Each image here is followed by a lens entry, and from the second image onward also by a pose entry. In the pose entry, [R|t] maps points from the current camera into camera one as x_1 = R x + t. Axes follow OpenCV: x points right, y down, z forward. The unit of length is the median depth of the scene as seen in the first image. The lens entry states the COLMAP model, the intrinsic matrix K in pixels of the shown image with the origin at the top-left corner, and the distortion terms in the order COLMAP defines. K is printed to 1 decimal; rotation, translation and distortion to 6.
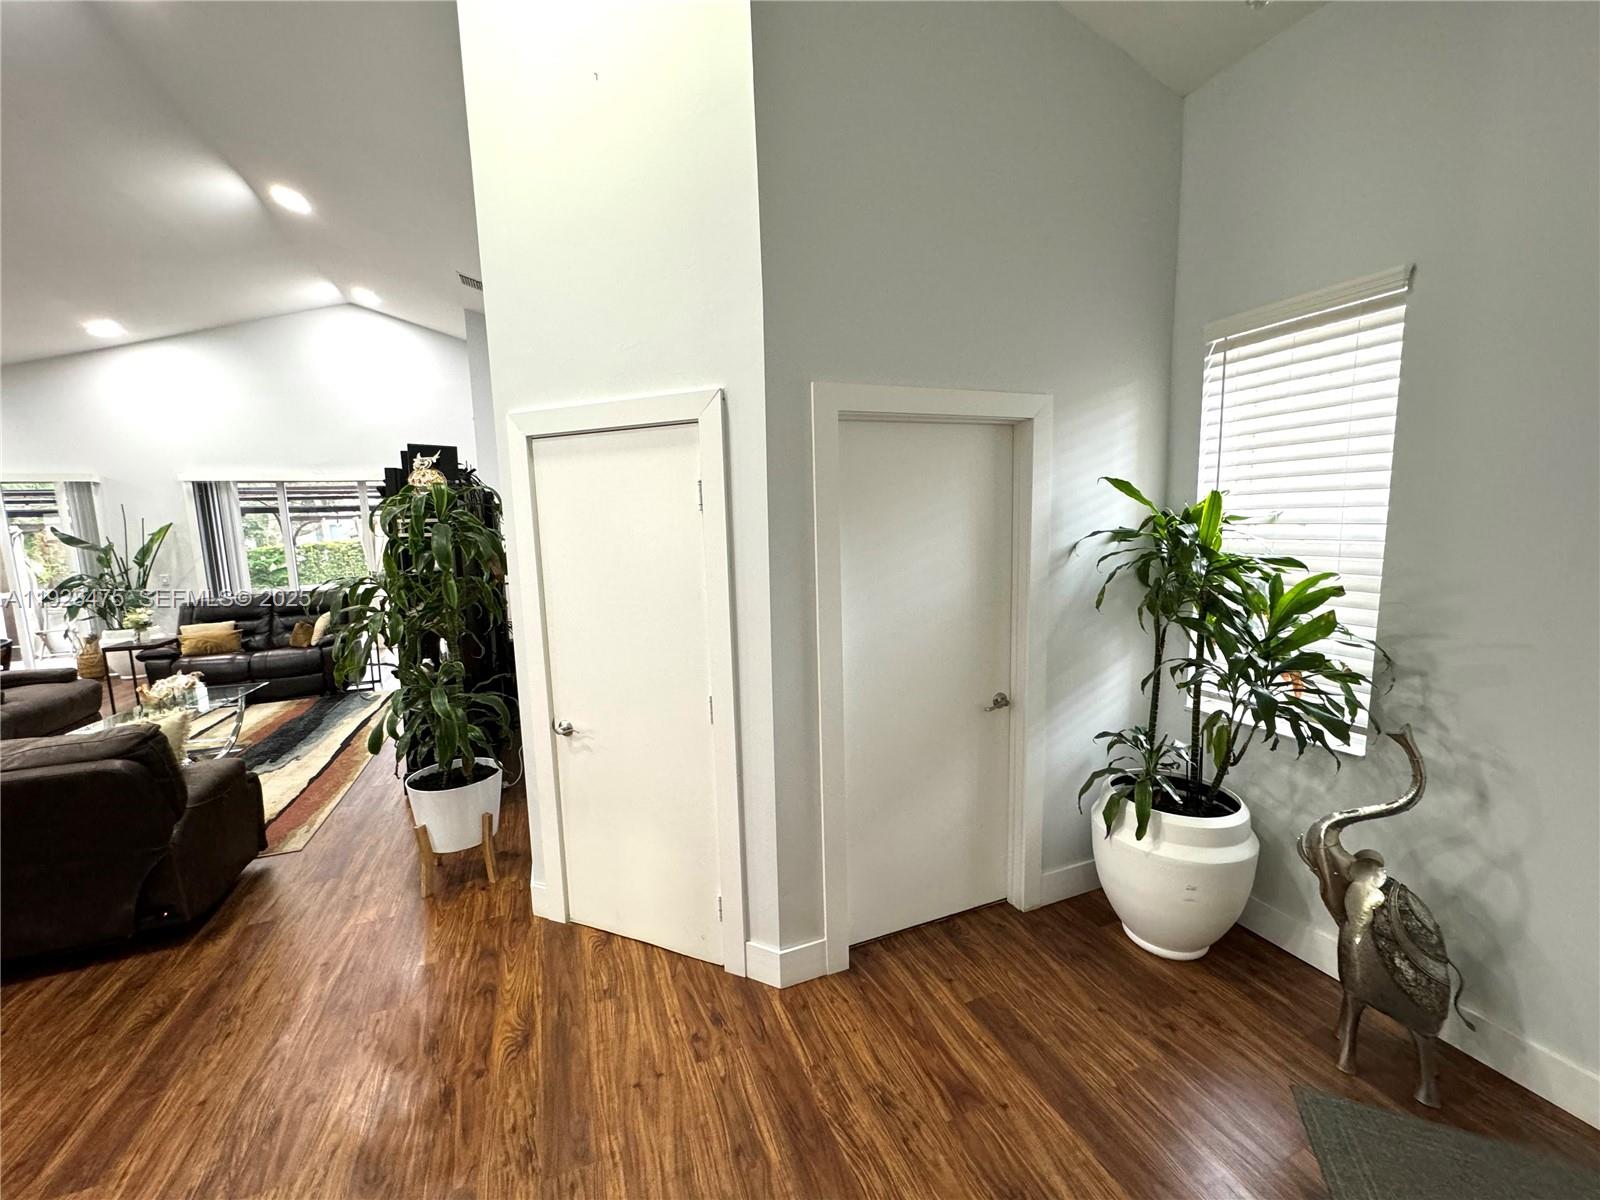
lens RADIAL K [[638.6, 0, 800.8], [0, 638.6, 597.2], [0, 0, 1]] dist [-0.001729, 0.001203]
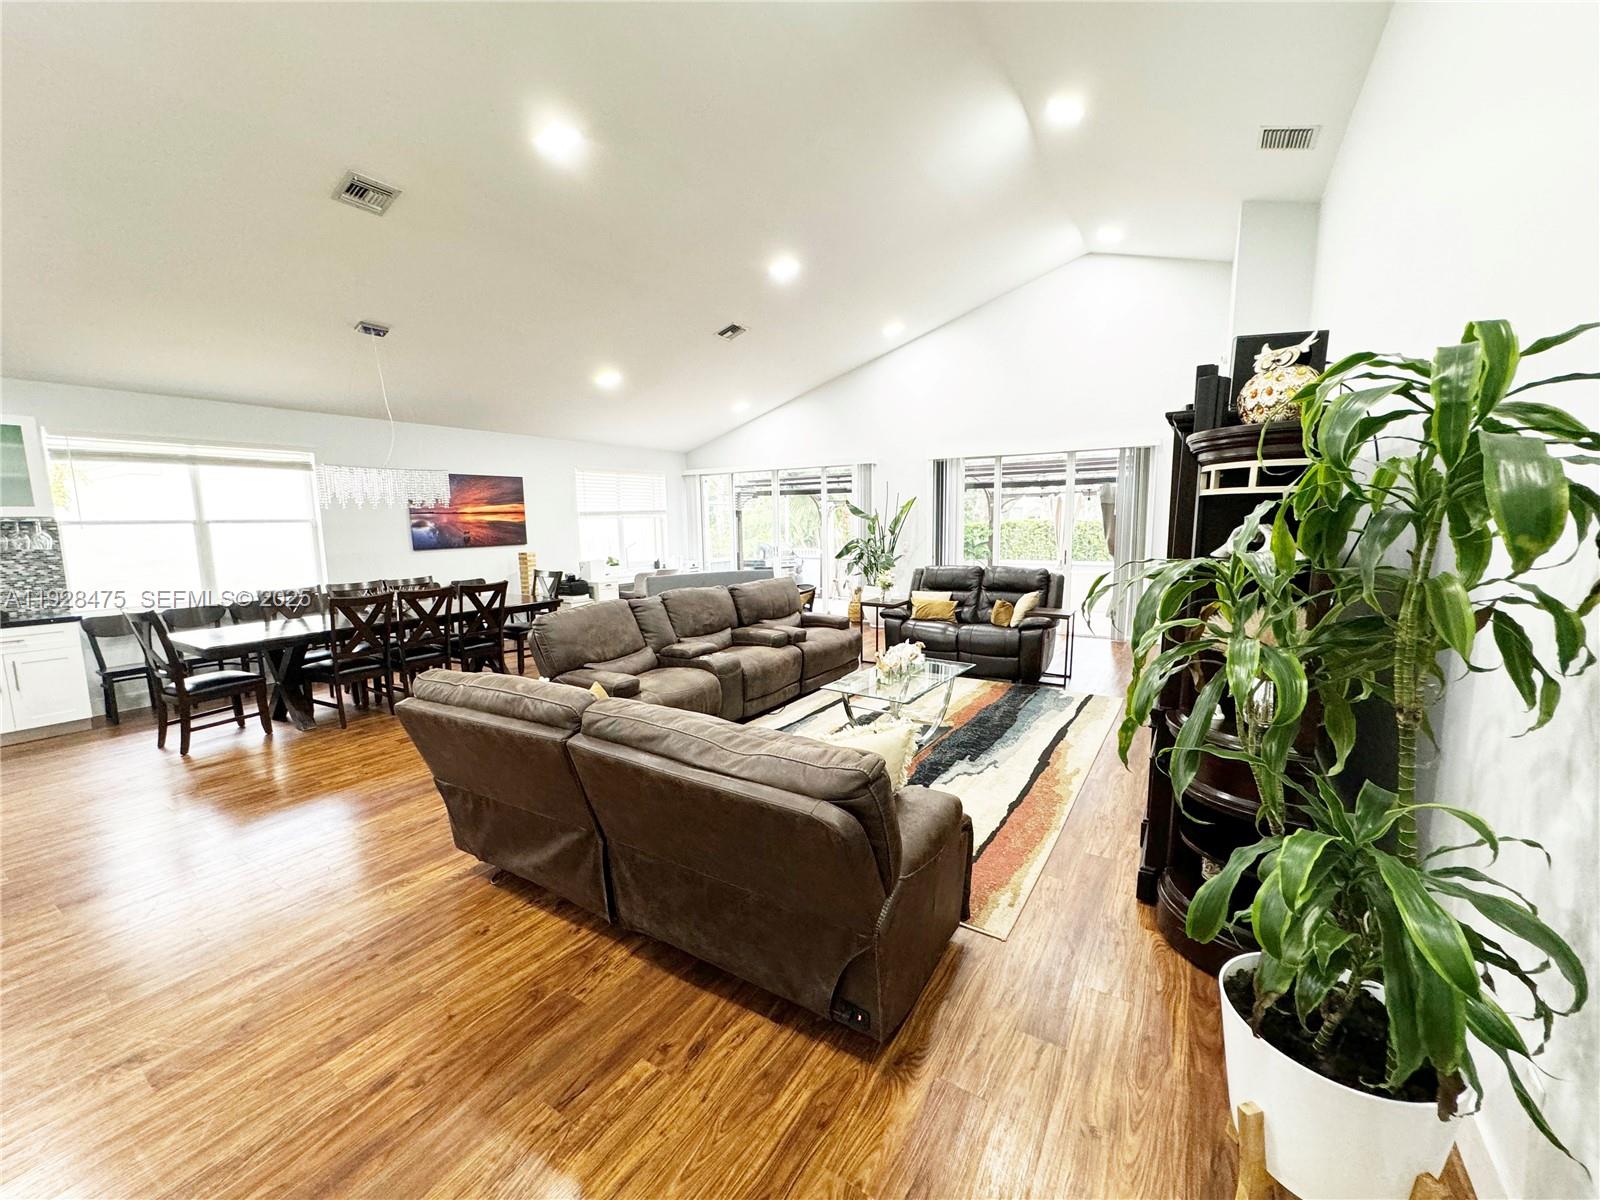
lens RADIAL K [[638.6, 0, 798.1], [0, 638.6, 599.6], [0, 0, 1]] dist [-0.001729, 0.001203]
pose [[0.582184, 0.124706, -0.803437, -0.411169], [-0.104354, 0.991455, 0.078272, -0.006233], [0.806332, 0.038273, 0.590223, 0.399390]]
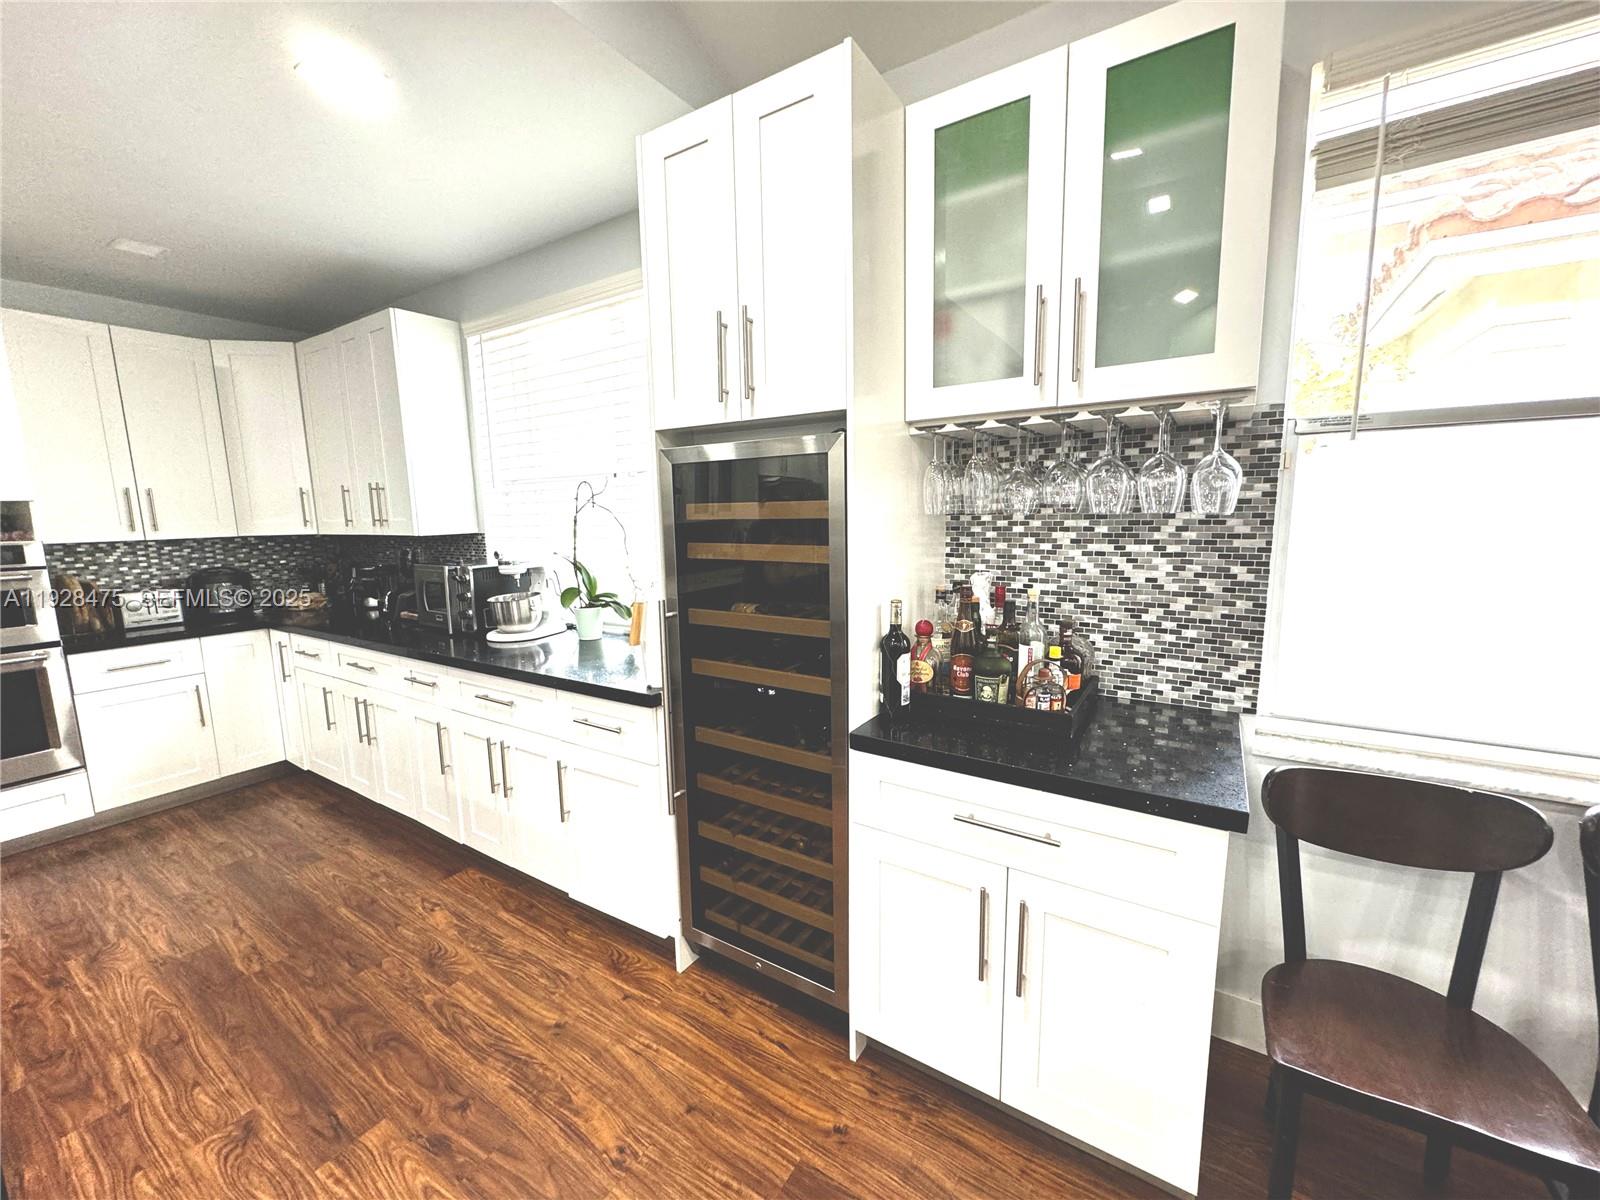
lens RADIAL K [[638.6, 0, 801.3], [0, 638.6, 596.5], [0, 0, 1]] dist [-0.001729, 0.001203]
pose [[-0.817120, 0.126835, -0.562342, -2.206978], [-0.026121, 0.966347, 0.255914, 0.131808], [0.575876, 0.223801, -0.786308, 0.036991]]
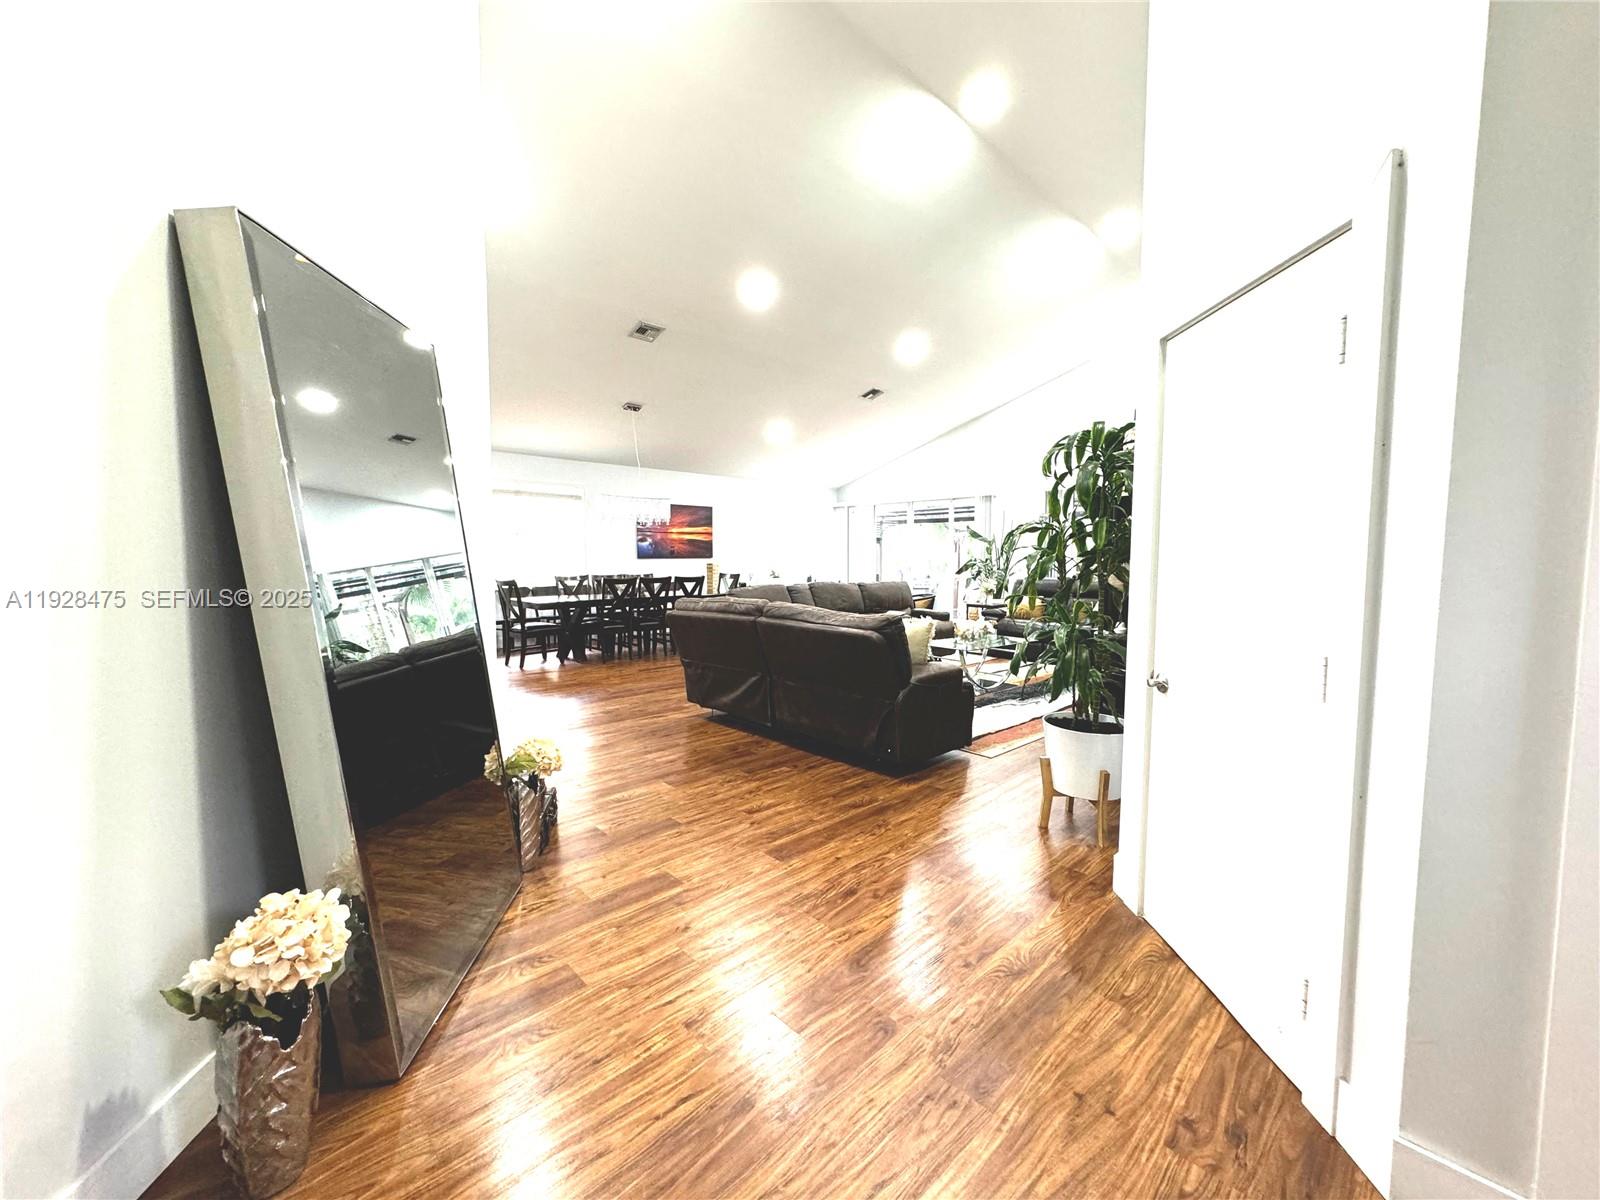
lens RADIAL K [[638.6, 0, 798.2], [0, 638.6, 599.4], [0, 0, 1]] dist [-0.001729, 0.001203]
pose [[0.370493, 0.092030, -0.924265, 0.172181], [-0.129820, 0.990443, 0.046581, 0.093919], [0.919718, 0.102731, 0.378900, 0.183575]]
